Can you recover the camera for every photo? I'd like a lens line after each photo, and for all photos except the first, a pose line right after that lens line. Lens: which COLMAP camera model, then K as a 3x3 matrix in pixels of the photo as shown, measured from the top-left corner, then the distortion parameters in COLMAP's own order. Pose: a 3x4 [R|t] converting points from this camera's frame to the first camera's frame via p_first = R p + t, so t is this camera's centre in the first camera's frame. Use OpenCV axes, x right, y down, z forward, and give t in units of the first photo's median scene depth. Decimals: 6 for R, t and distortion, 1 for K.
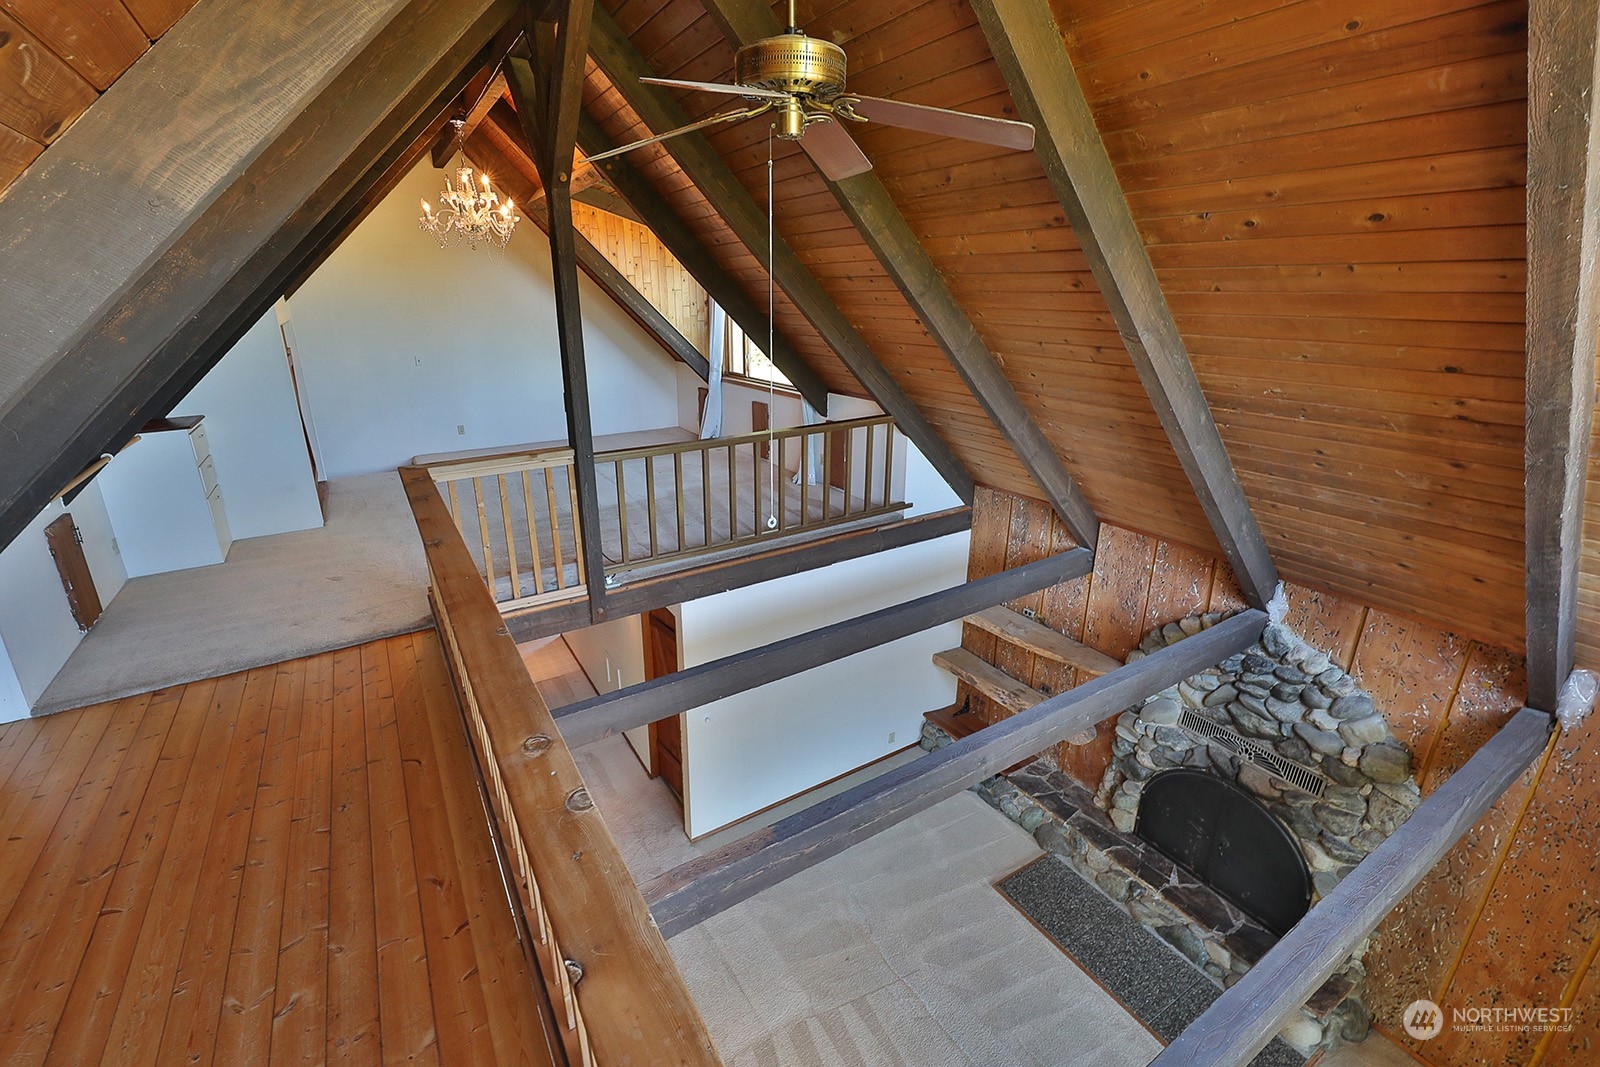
lens RADIAL K [[692.4, 0, 790.5], [0, 692.4, 524.5], [0, 0, 1]] dist [0.002245, 0.000053]
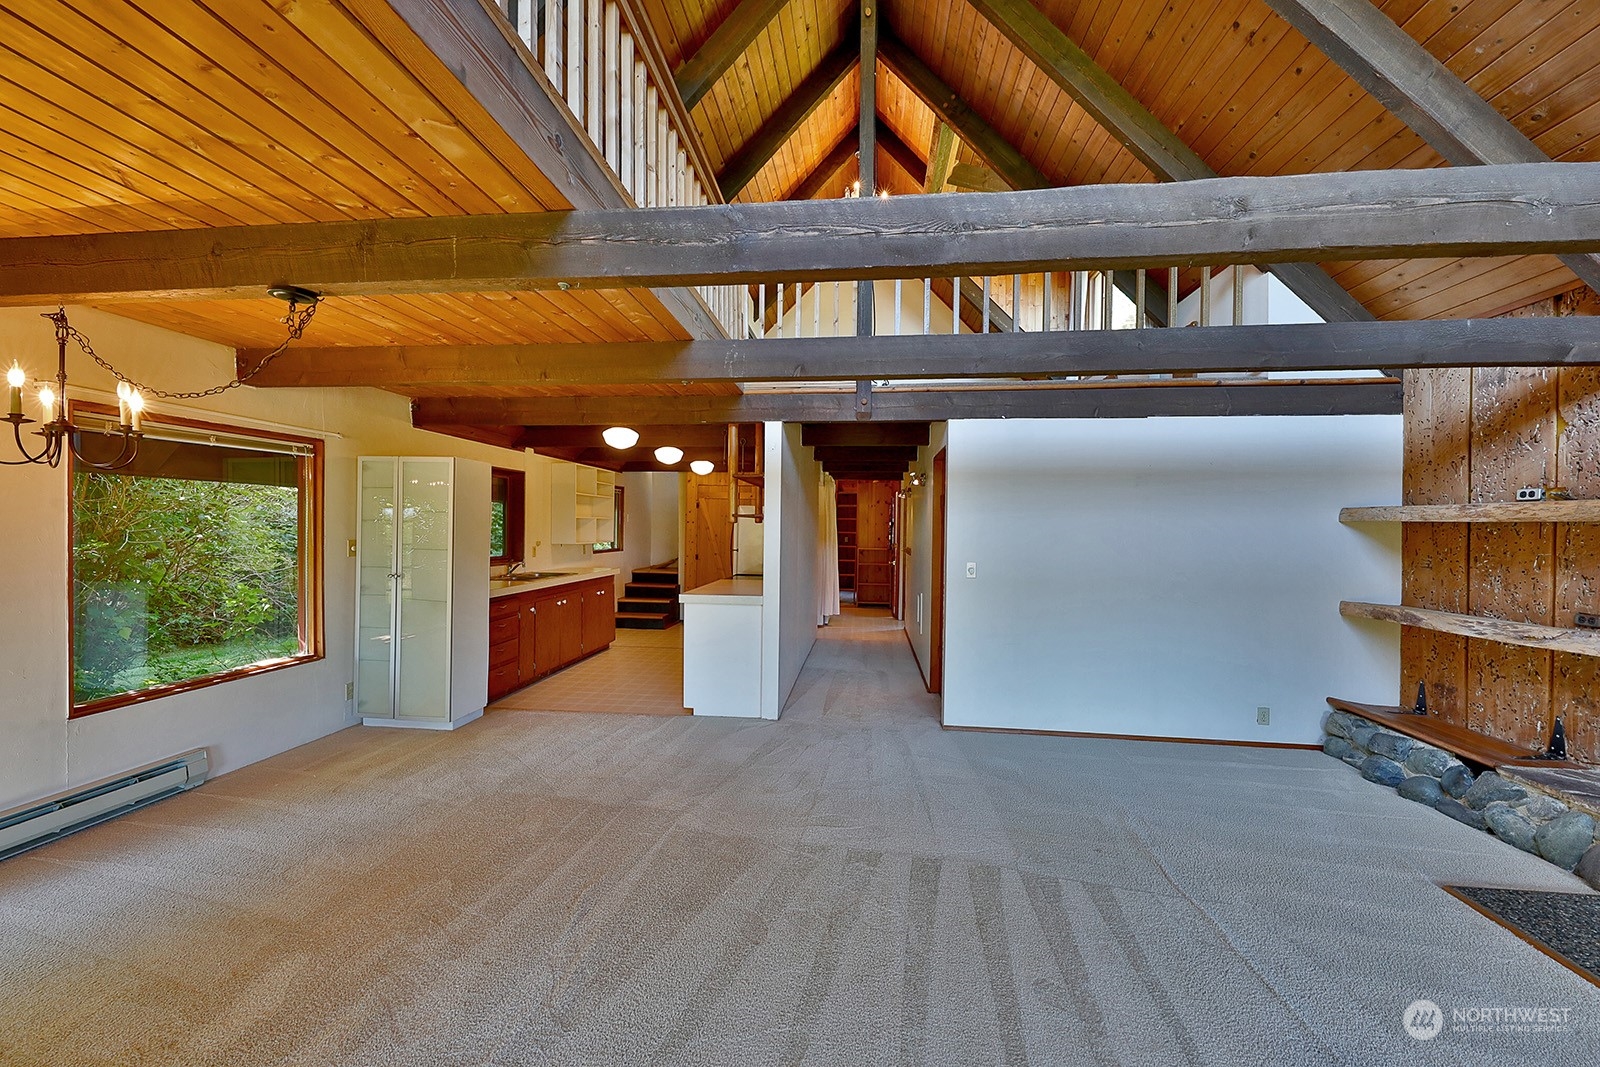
lens RADIAL K [[587.8, 0, 800.5], [0, 587.8, 529.1], [0, 0, 1]] dist [0.002225, -0.001075]
pose [[0.793000, 0.015706, -0.609019, 0.156962], [-0.206068, 0.947659, -0.243880, 0.433747], [0.573312, 0.318896, 0.754731, 0.261007]]
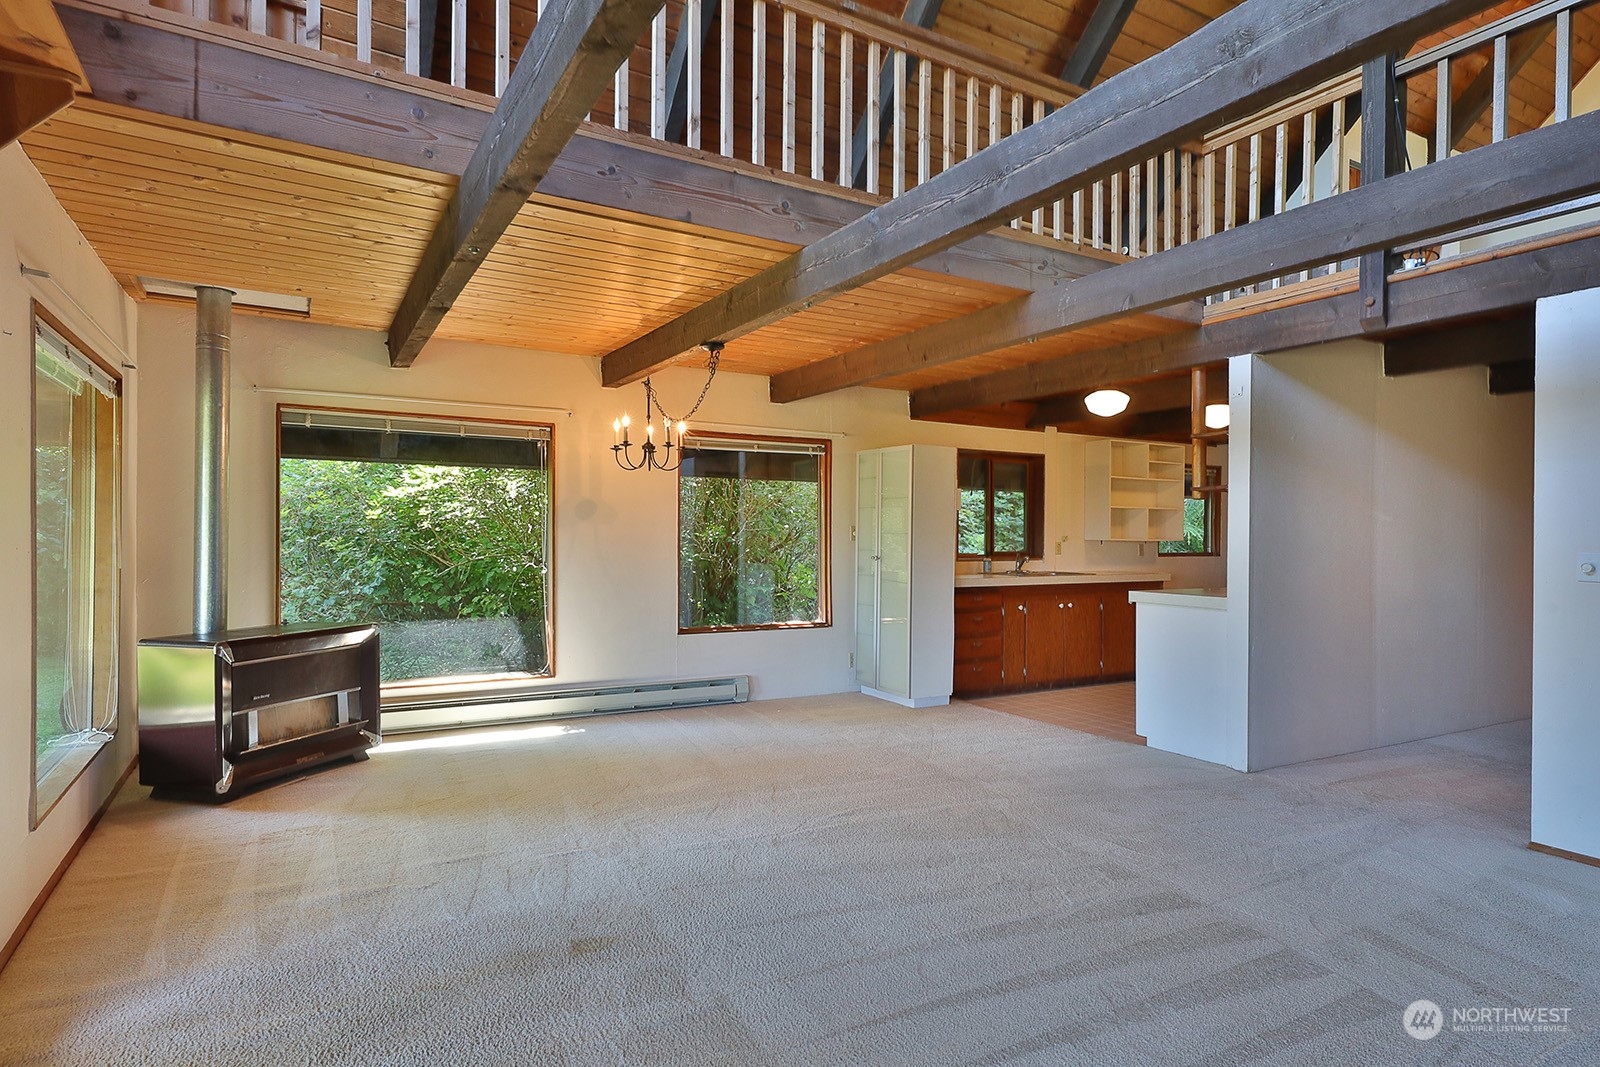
lens RADIAL K [[868.7, 0, 797.1], [0, 868.7, 543.0], [0, 0, 1]] dist [0.005606, -0.000129]
pose [[-0.023313, 0.014644, -0.999621, 0.483680], [-0.323990, 0.945818, 0.021411, 0.405403], [0.945773, 0.324366, -0.017306, 0.448815]]
